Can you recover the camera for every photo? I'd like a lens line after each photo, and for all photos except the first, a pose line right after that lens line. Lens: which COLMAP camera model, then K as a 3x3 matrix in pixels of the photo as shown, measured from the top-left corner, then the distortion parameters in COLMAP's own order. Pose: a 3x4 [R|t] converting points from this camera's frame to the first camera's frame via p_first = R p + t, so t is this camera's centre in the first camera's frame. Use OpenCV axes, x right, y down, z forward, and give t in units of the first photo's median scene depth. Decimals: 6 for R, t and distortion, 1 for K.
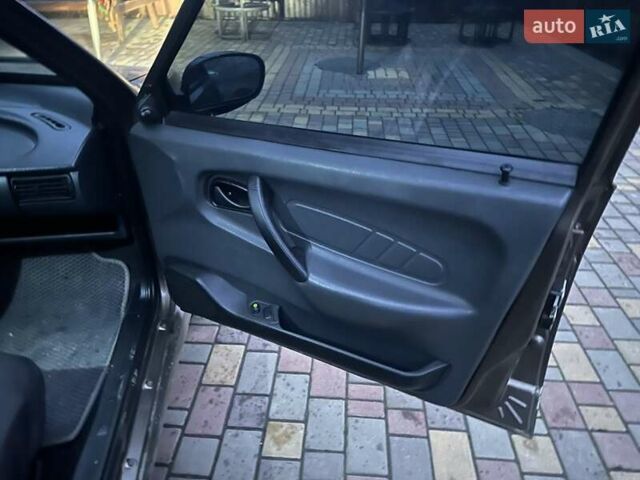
lens RADIAL K [[449.4, 0, 320.0], [0, 449.4, 240.0], [0, 0, 1]] dist [0.072860, -0.103552]
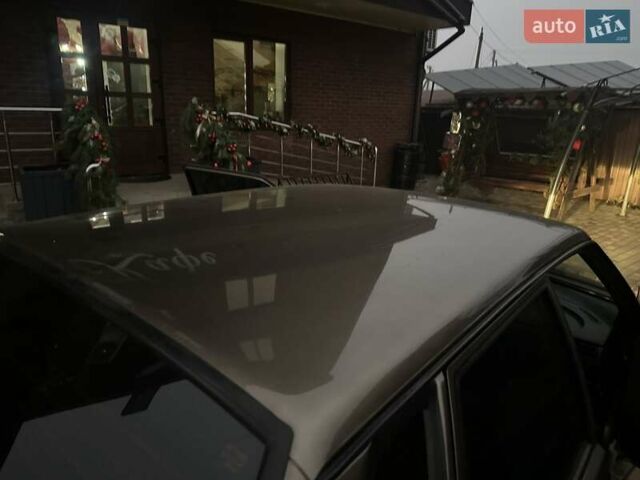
lens RADIAL K [[449.4, 0, 320.0], [0, 449.4, 240.0], [0, 0, 1]] dist [0.072860, -0.103552]
pose [[0.673203, 0.233592, -0.701593, -0.089976], [-0.439148, 0.889652, -0.125173, 0.195185], [0.594934, 0.392370, 0.701498, -1.153427]]
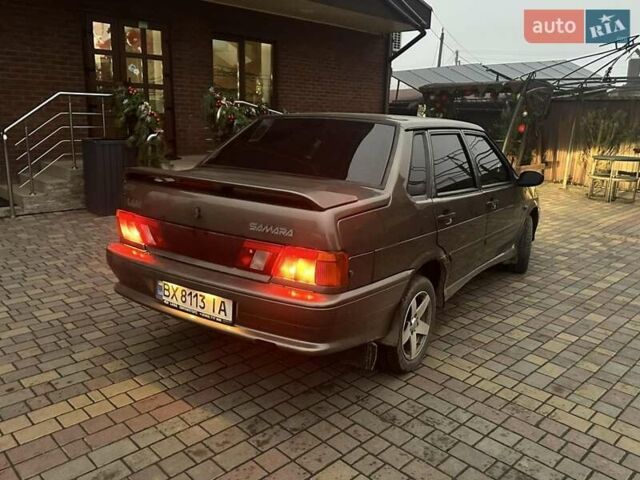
lens RADIAL K [[522.3, 0, 323.1], [0, 522.3, 239.9], [0, 0, 1]] dist [0.132861, -0.223193]
pose [[0.744716, 0.176539, -0.643609, 1.298660], [-0.394247, 0.894495, -0.210825, 1.672833], [0.538487, 0.410746, 0.735745, -2.839536]]
